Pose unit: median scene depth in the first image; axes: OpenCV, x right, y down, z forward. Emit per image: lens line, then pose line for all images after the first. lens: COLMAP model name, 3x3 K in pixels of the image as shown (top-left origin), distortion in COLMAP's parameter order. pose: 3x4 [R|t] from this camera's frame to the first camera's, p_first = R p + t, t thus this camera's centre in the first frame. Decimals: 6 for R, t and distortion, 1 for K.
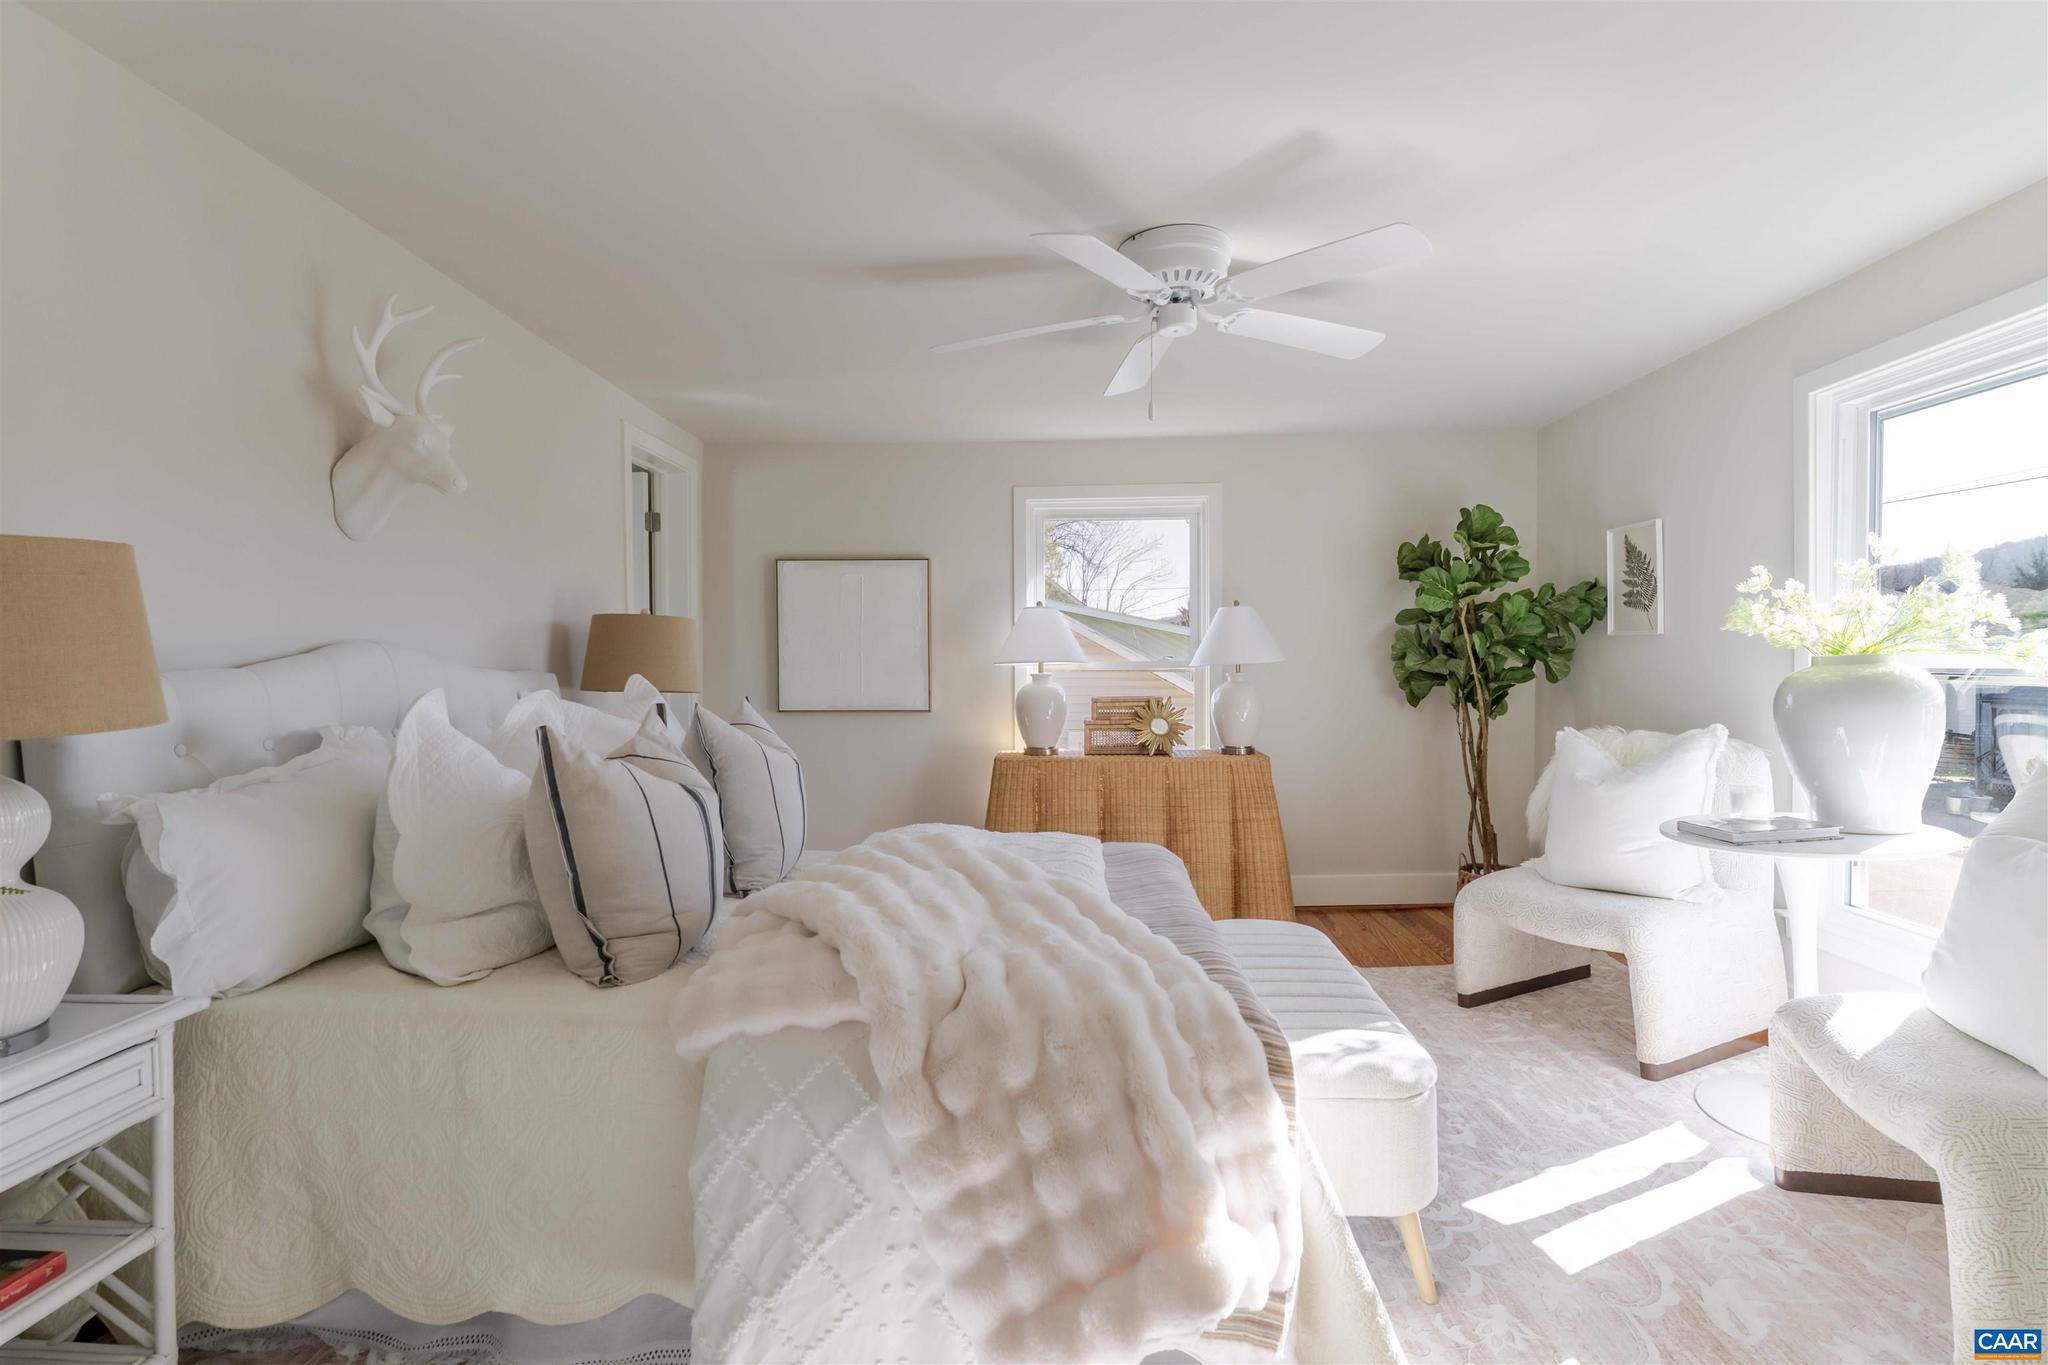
lens RADIAL K [[942.5, 0, 1012.4], [0, 942.5, 670.5], [0, 0, 1]] dist [0.004102, -0.001460]
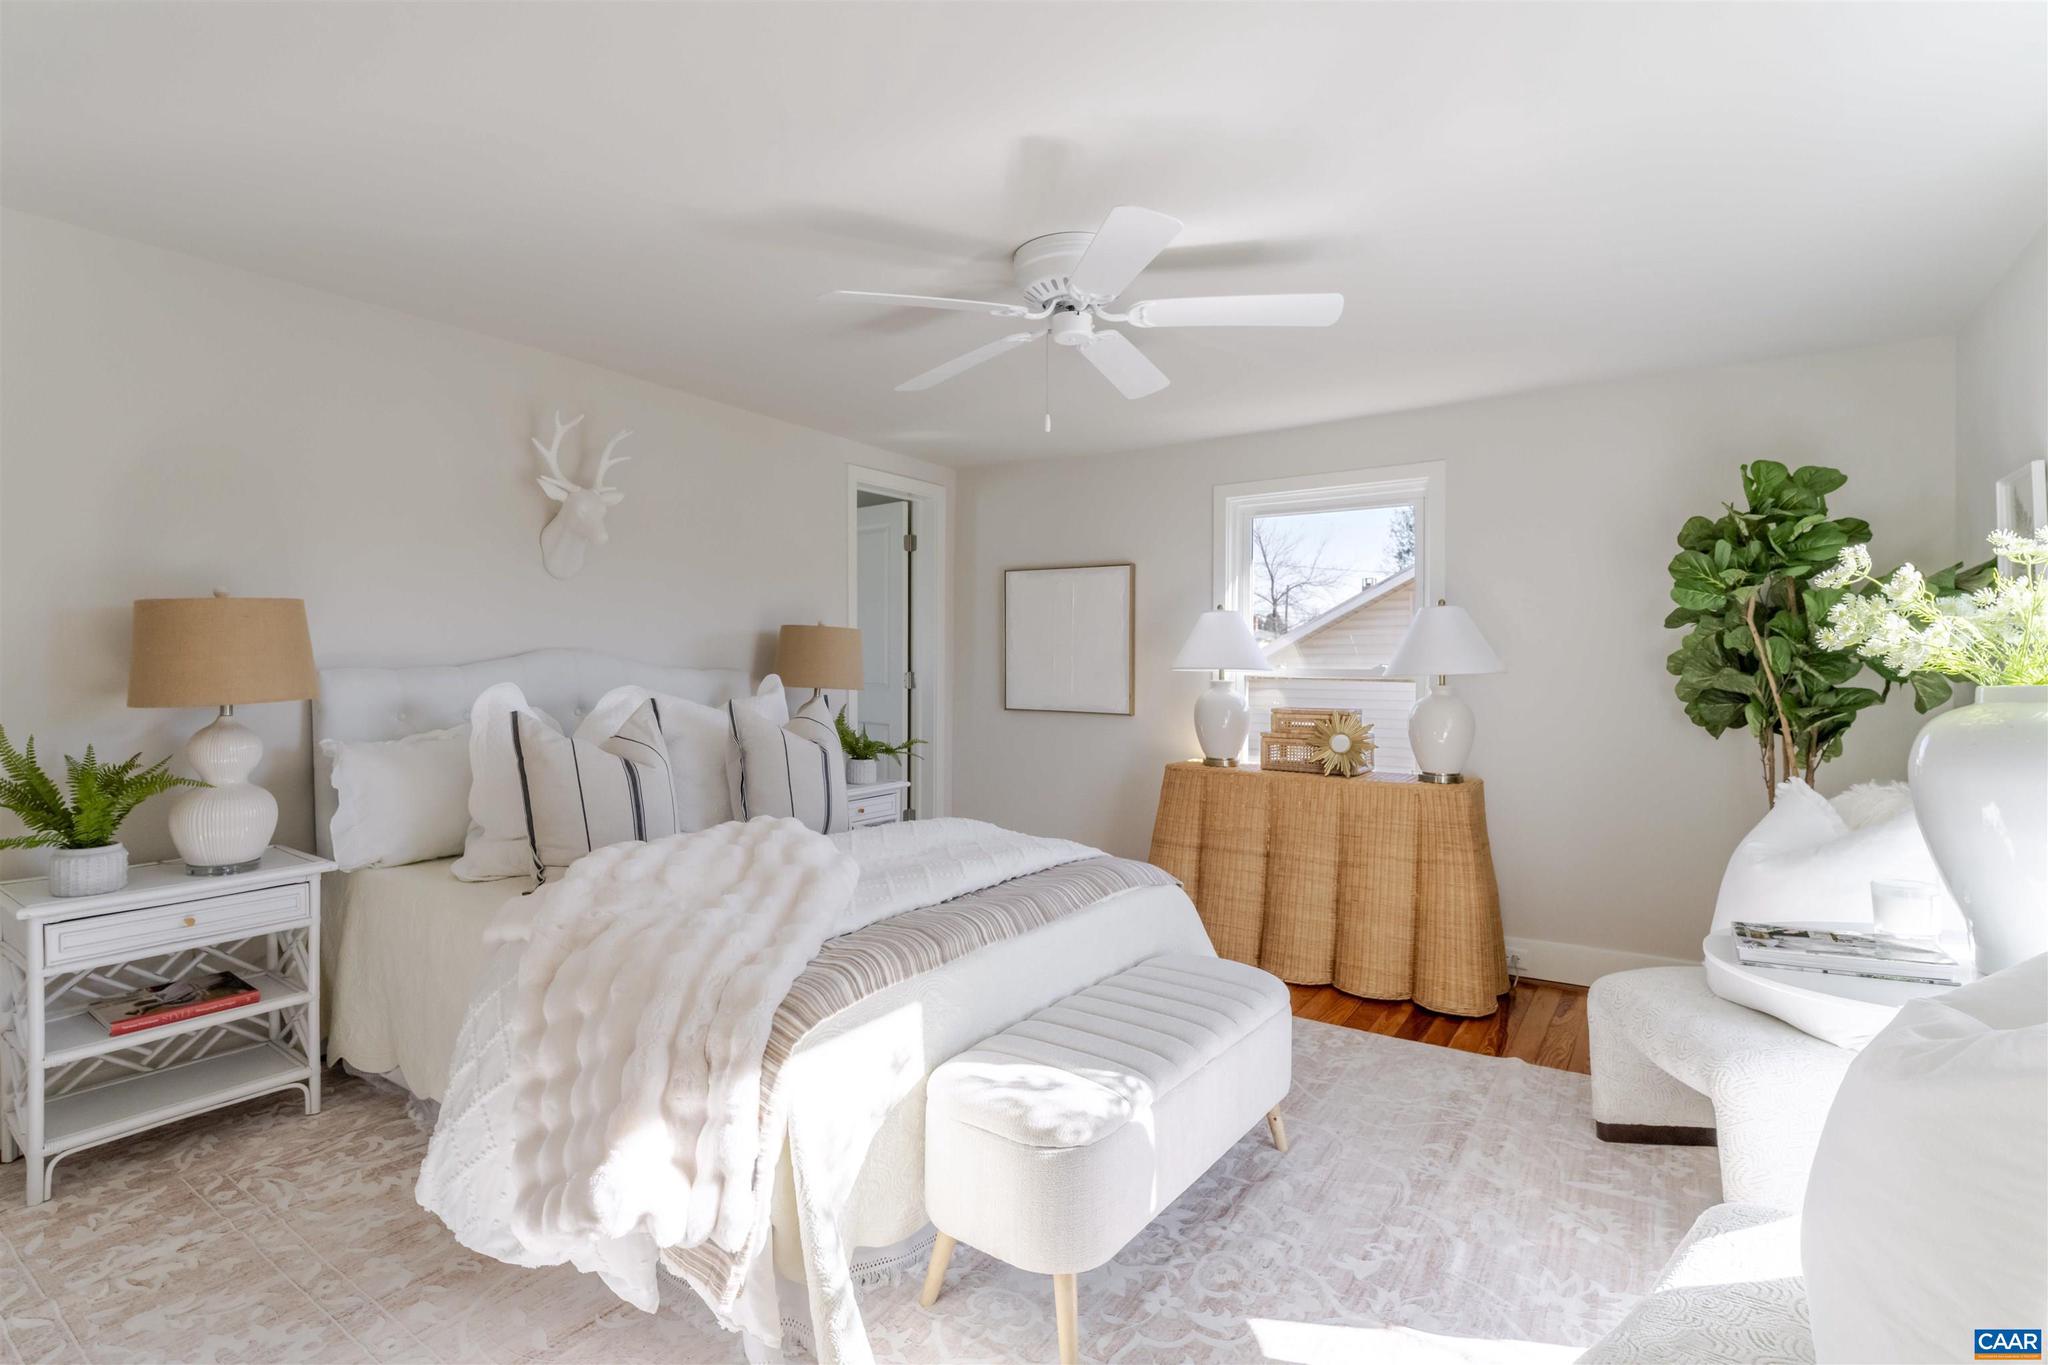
lens RADIAL K [[942.5, 0, 978.5], [0, 942.5, 654.8], [0, 0, 1]] dist [0.004102, -0.001460]
pose [[0.839410, 0.010099, -0.543405, 0.354296], [-0.017678, 0.999806, -0.008727, -0.010477], [0.543212, 0.016931, 0.839425, 0.070390]]
